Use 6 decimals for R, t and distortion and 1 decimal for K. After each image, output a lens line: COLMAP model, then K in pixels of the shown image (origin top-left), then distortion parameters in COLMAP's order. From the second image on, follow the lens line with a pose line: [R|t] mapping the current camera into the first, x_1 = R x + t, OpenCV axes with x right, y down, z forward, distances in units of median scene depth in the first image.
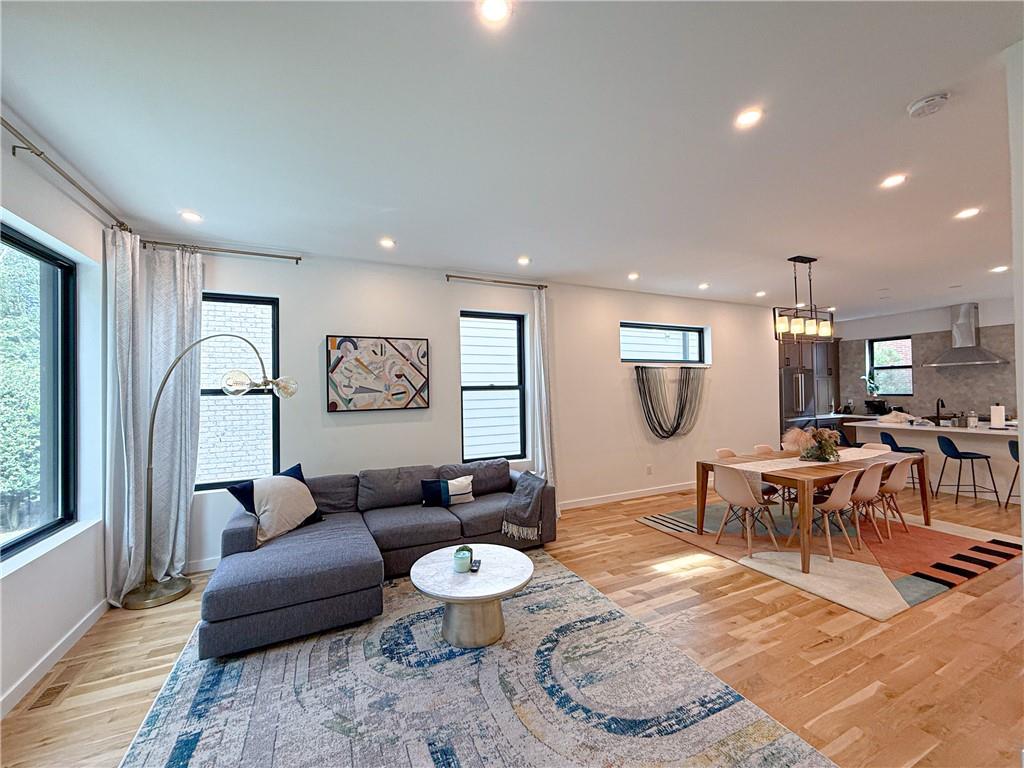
lens RADIAL K [[406.9, 0, 512.2], [0, 406.9, 384.2], [0, 0, 1]] dist [-0.000275, 0.000389]
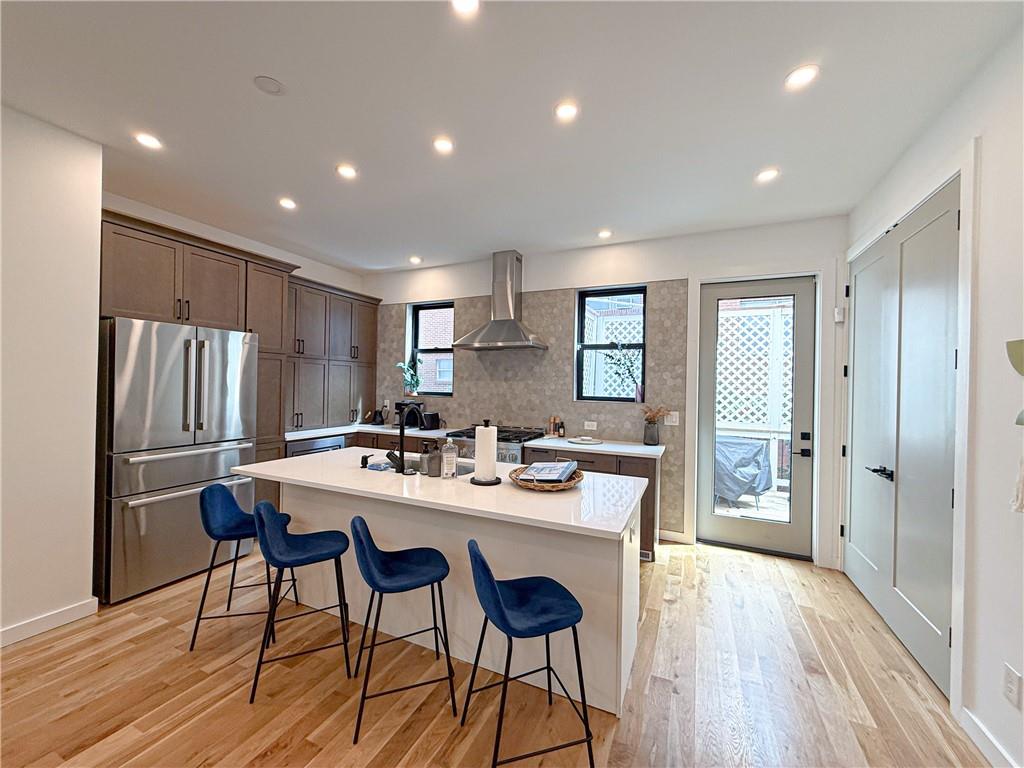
lens RADIAL K [[406.9, 0, 508.6], [0, 406.9, 384.2], [0, 0, 1]] dist [-0.000275, 0.000389]
pose [[0.771622, 0.027717, 0.635477, 0.742474], [-0.039104, 0.999228, 0.003899, 0.005369], [-0.634878, -0.027858, 0.772110, 0.521712]]
